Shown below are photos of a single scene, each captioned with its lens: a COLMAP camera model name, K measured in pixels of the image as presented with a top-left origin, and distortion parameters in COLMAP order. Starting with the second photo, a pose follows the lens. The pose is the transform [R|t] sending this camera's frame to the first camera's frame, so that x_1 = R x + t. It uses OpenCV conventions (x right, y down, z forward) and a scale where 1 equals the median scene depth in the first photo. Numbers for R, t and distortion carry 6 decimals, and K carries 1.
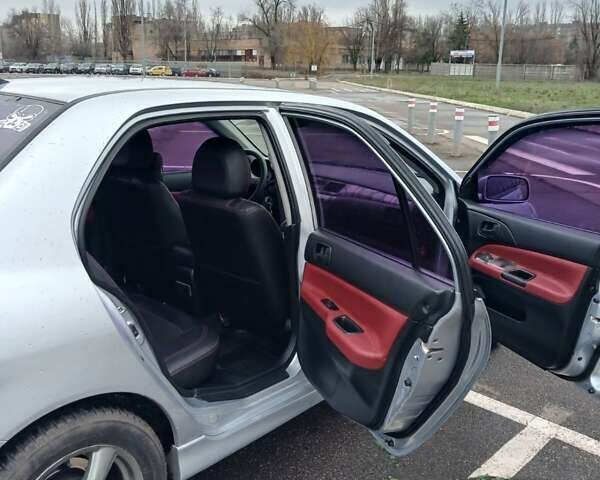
lens RADIAL K [[586.4, 0, 300.1], [0, 586.4, 258.5], [0, 0, 1]] dist [0.001695, -0.001937]
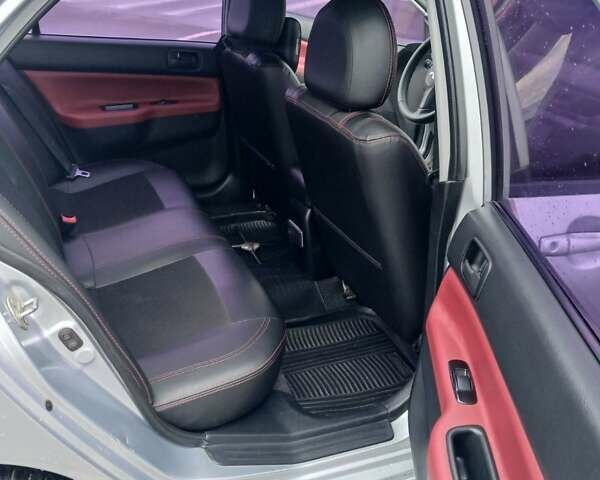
lens RADIAL K [[586.4, 0, 300.1], [0, 586.4, 258.5], [0, 0, 1]] dist [0.001695, -0.001937]
pose [[0.903144, 0.232304, -0.361062, 0.068224], [-0.163432, 0.963678, 0.211221, -0.077923], [0.397015, -0.131754, 0.908306, 0.476783]]
